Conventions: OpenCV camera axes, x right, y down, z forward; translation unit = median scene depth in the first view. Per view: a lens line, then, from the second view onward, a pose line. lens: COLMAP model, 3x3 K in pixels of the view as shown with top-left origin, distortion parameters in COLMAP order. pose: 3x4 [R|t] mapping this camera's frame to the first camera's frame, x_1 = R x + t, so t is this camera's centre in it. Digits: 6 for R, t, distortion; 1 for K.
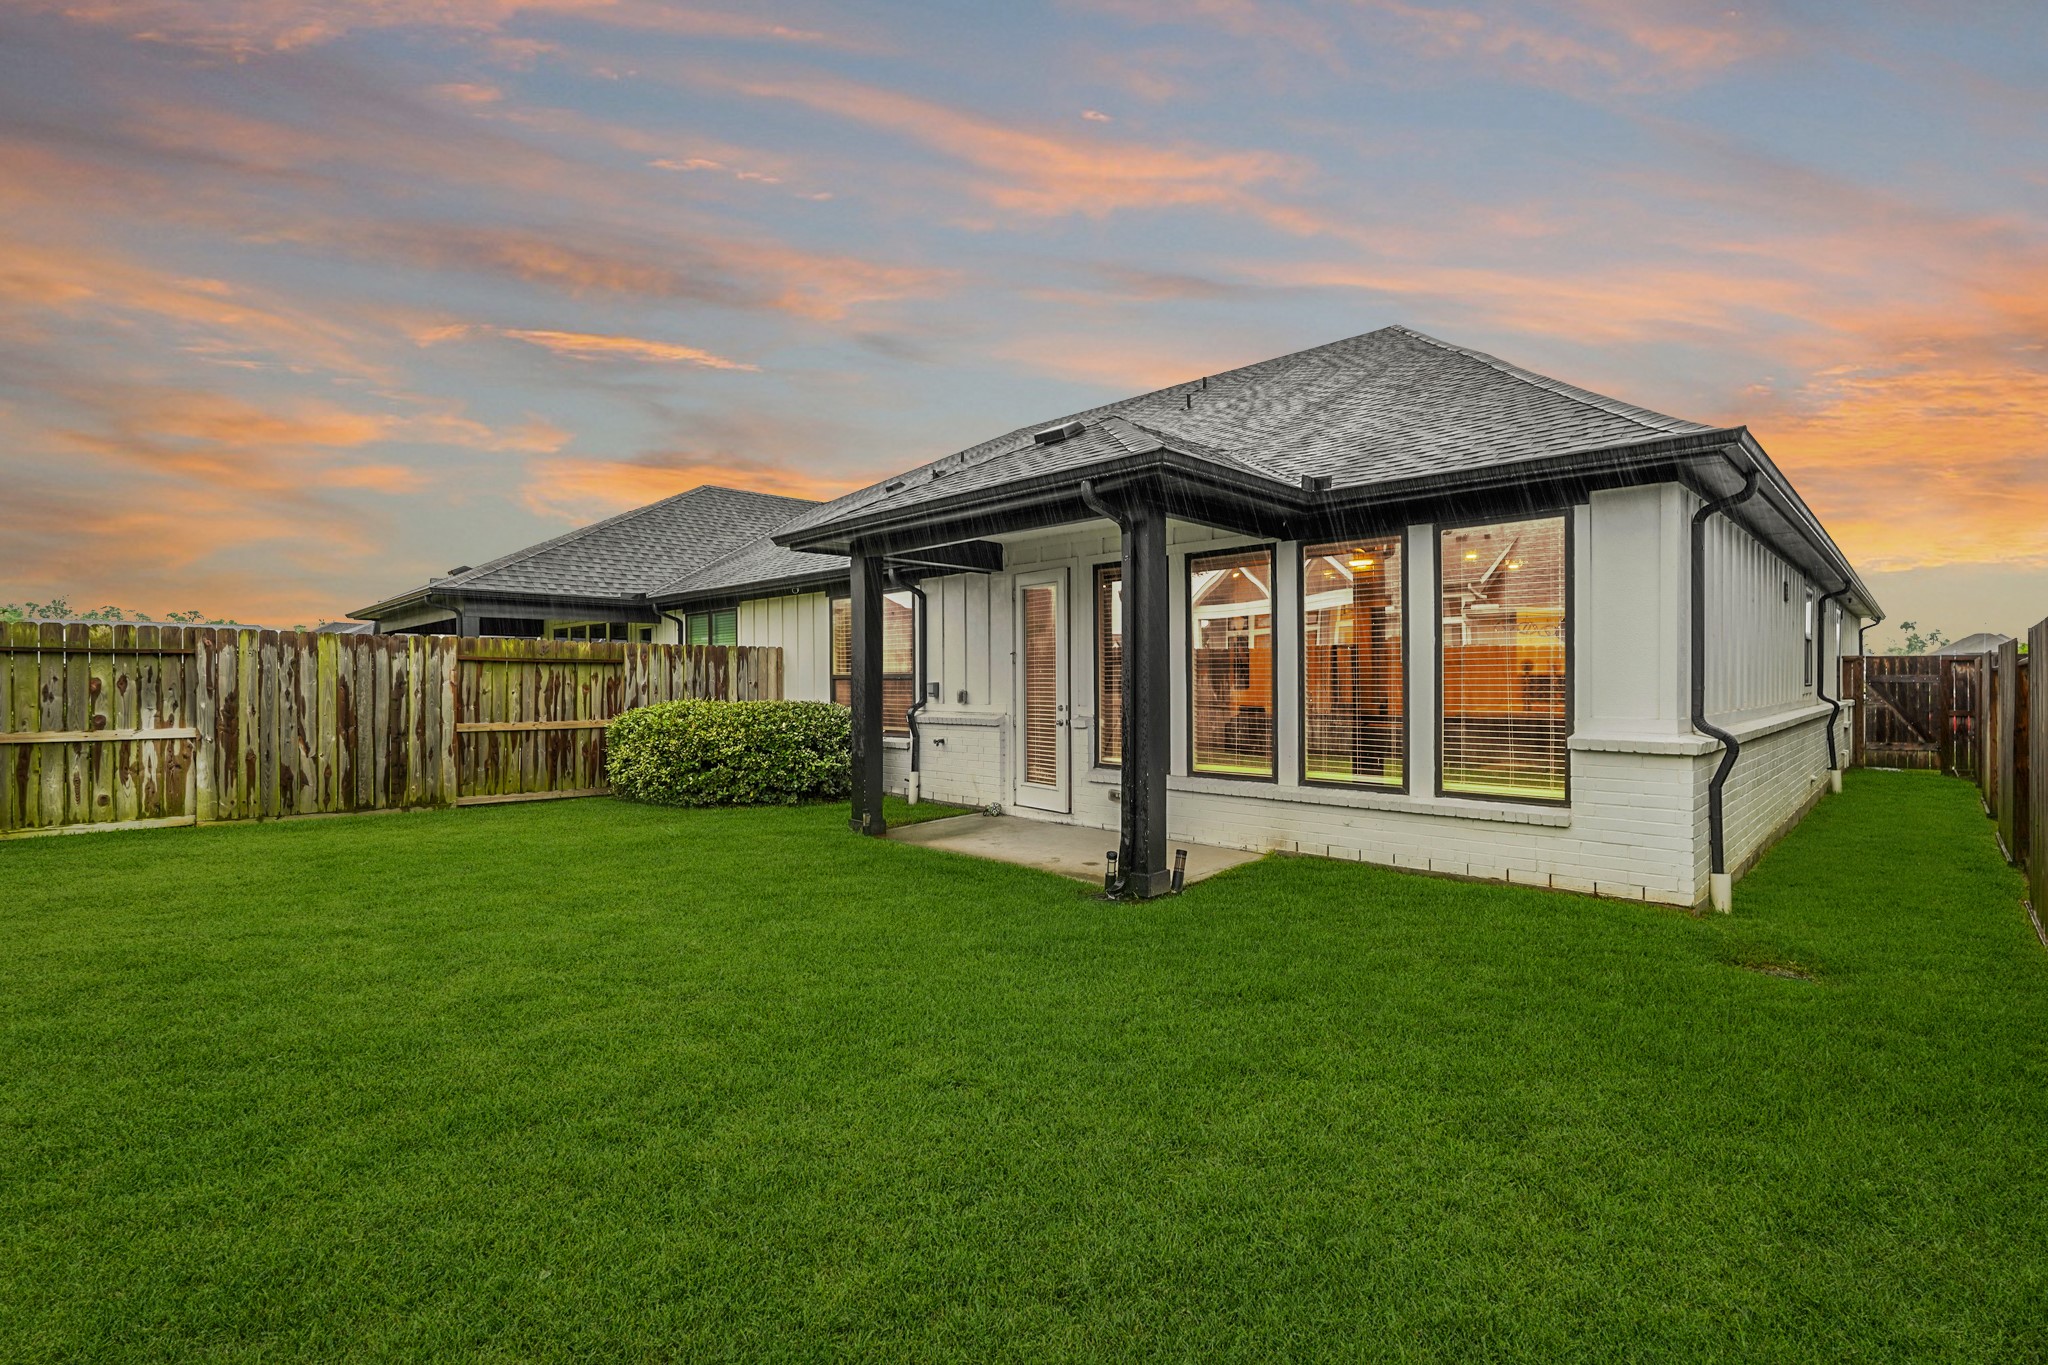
lens RADIAL K [[907.9, 0, 1014.2], [0, 907.9, 681.6], [0, 0, 1]] dist [-0.019676, 0.008146]
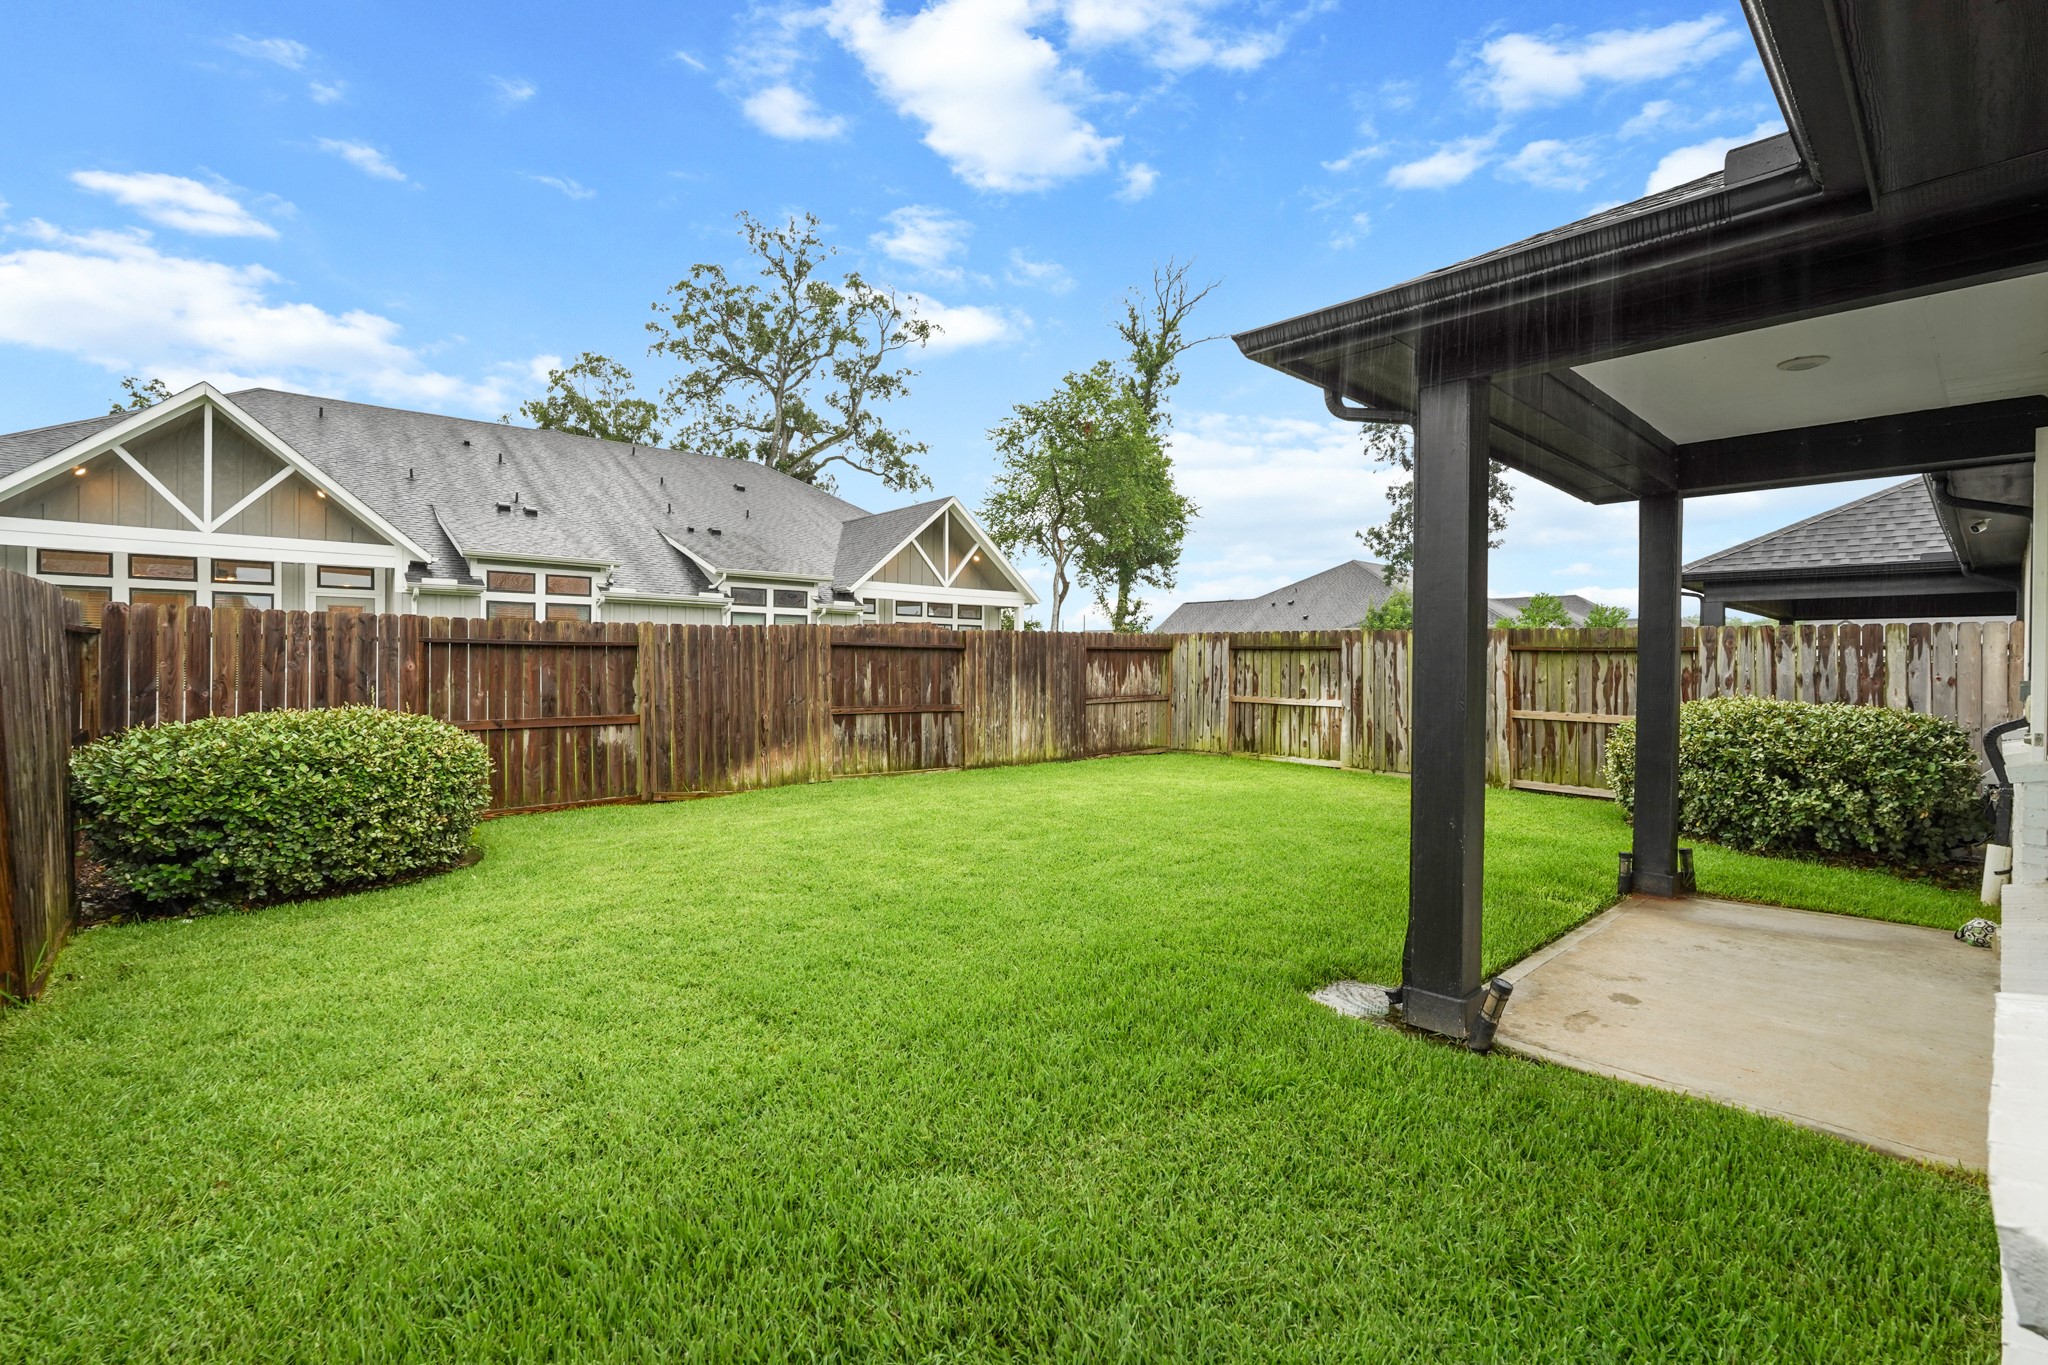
lens RADIAL K [[907.9, 0, 1020.2], [0, 907.9, 672.5], [0, 0, 1]] dist [-0.019676, 0.008146]
pose [[-0.036255, 0.007969, -0.999311, 0.465568], [-0.015930, 0.999837, 0.008551, 0.002444], [0.999216, 0.016230, -0.036123, 0.453378]]
